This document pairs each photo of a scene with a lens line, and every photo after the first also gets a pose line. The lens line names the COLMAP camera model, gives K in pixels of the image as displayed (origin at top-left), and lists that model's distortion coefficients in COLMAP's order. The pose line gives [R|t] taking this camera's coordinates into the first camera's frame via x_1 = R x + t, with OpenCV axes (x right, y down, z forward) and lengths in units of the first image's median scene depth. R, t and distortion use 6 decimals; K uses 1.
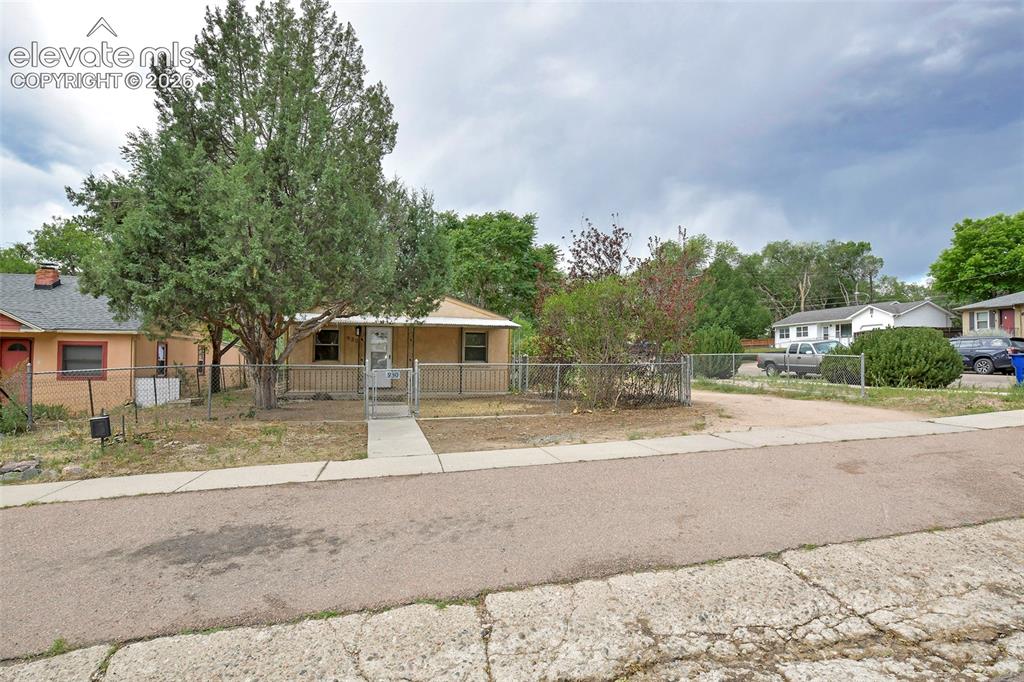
lens RADIAL K [[562.0, 0, 512.0], [0, 562.0, 341.0], [0, 0, 1]] dist [-0.000965, -0.000166]
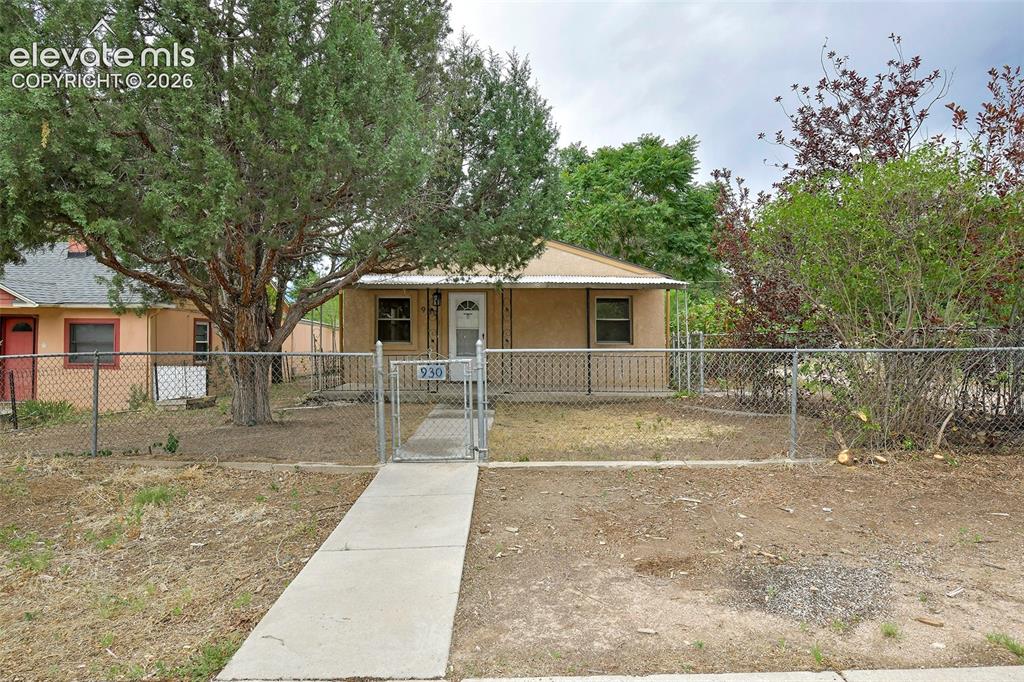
lens RADIAL K [[607.7, 0, 448.2], [0, 607.7, 278.1], [0, 0, 1]] dist [0.000890, -0.000474]
pose [[0.943087, -0.038020, -0.330367, -0.013252], [0.015536, 0.997396, -0.070433, 0.010846], [0.332184, 0.061292, 0.941221, 0.342795]]
